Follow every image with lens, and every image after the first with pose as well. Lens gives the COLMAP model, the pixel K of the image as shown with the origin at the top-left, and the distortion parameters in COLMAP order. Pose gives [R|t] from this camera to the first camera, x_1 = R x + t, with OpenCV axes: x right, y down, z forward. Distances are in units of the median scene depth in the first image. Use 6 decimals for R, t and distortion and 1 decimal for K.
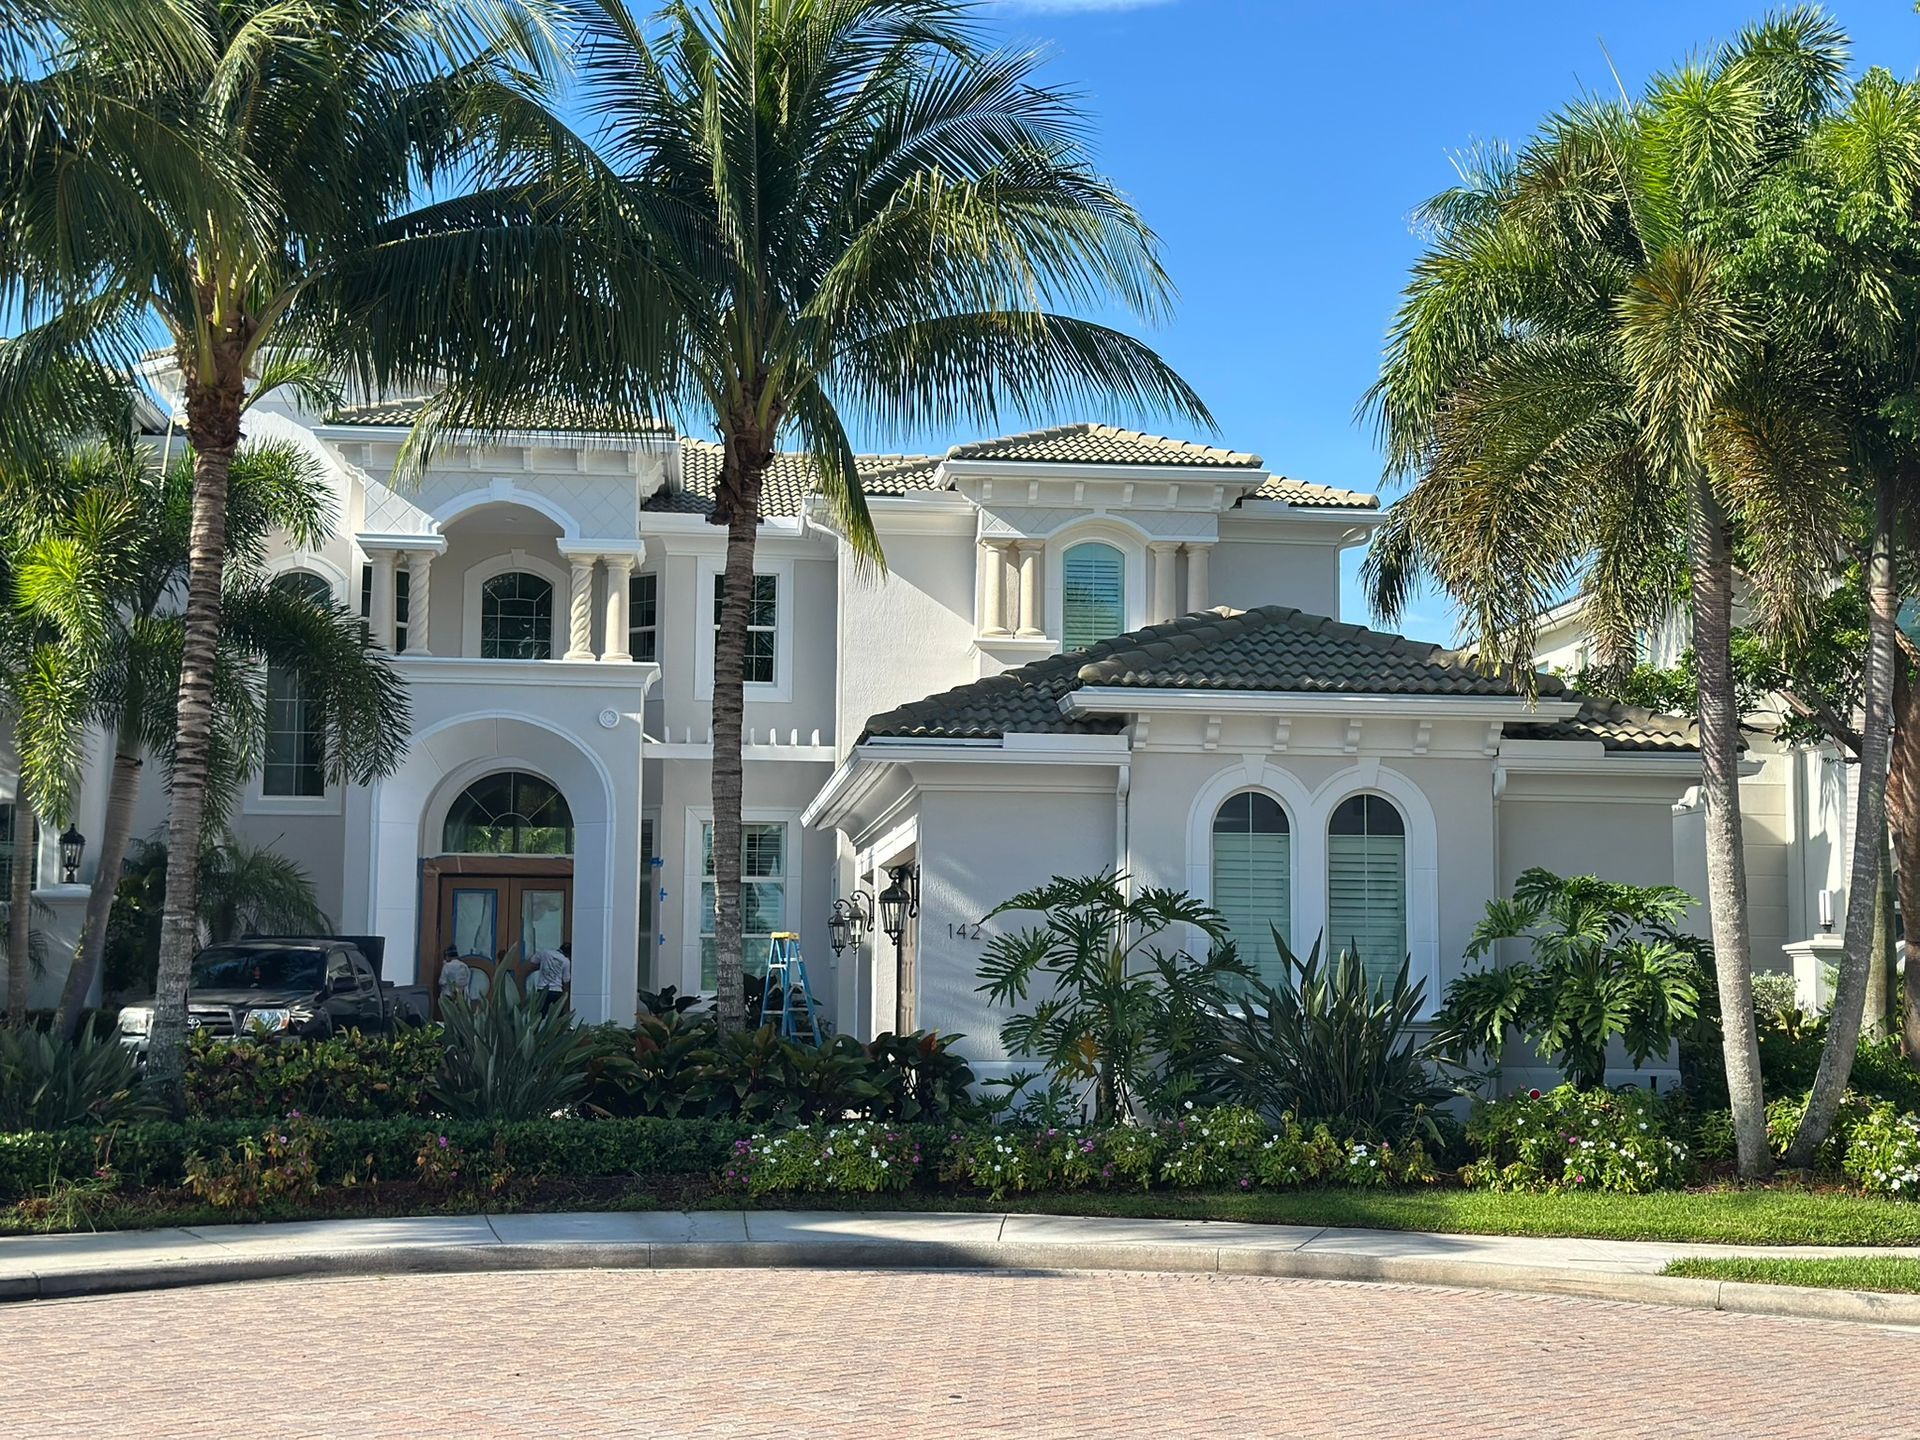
lens RADIAL K [[2616.1, 0, 972.2], [0, 2616.1, 737.3], [0, 0, 1]] dist [0.172811, -0.271379]
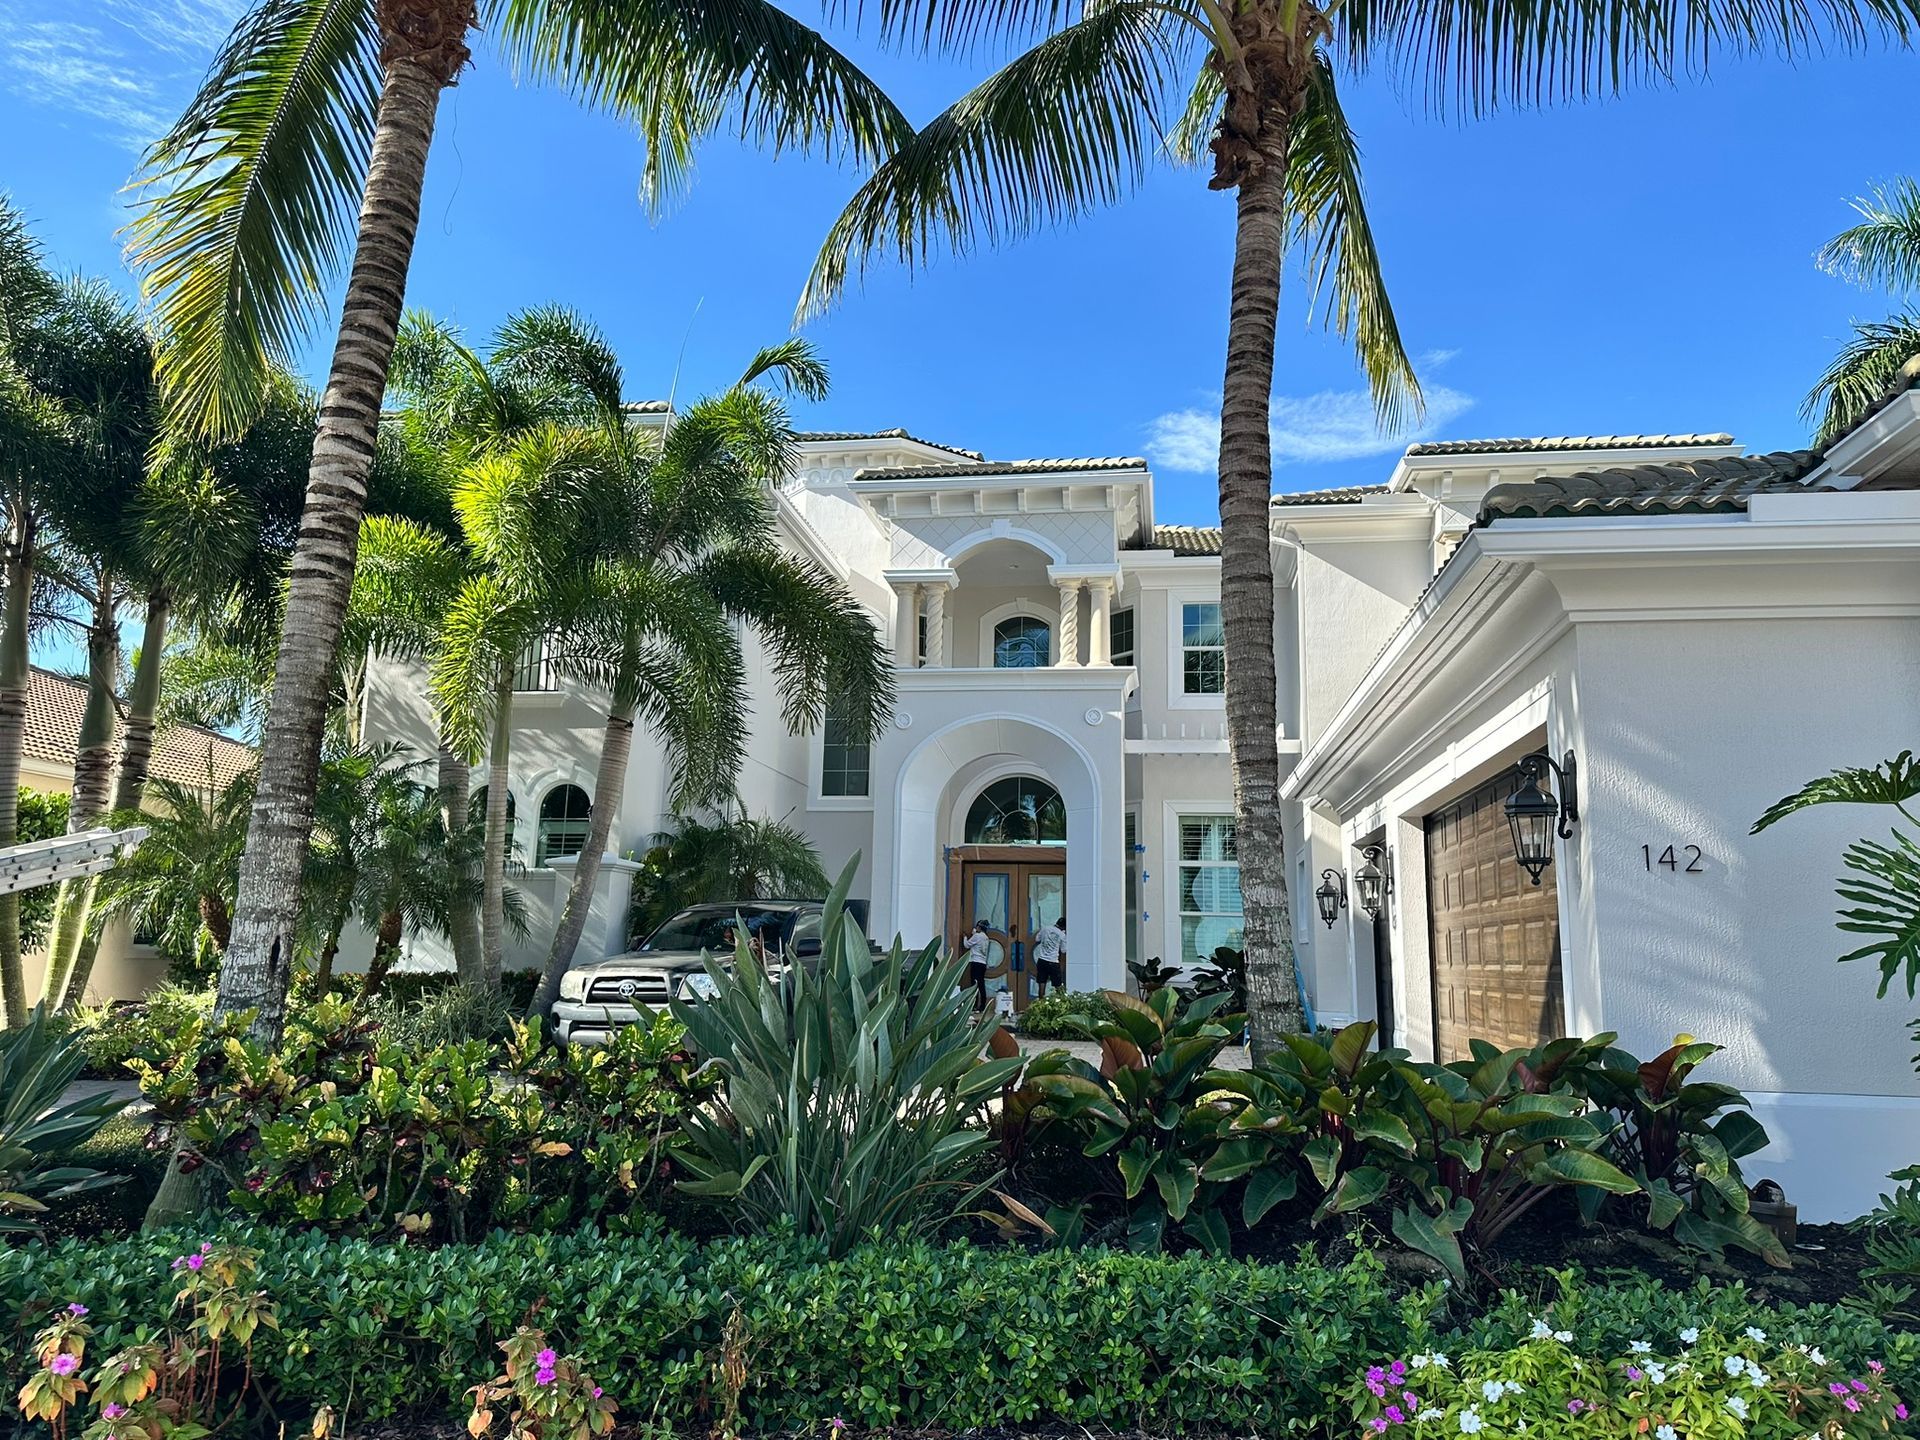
lens RADIAL K [[1317.8, 0, 976.1], [0, 1317.8, 713.3], [0, 0, 1]] dist [0.115947, -0.170036]
pose [[0.970472, -0.034407, -0.238749, -0.051504], [0.012401, 0.995582, -0.093069, 0.043748], [0.240896, 0.087360, 0.966611, 0.436087]]
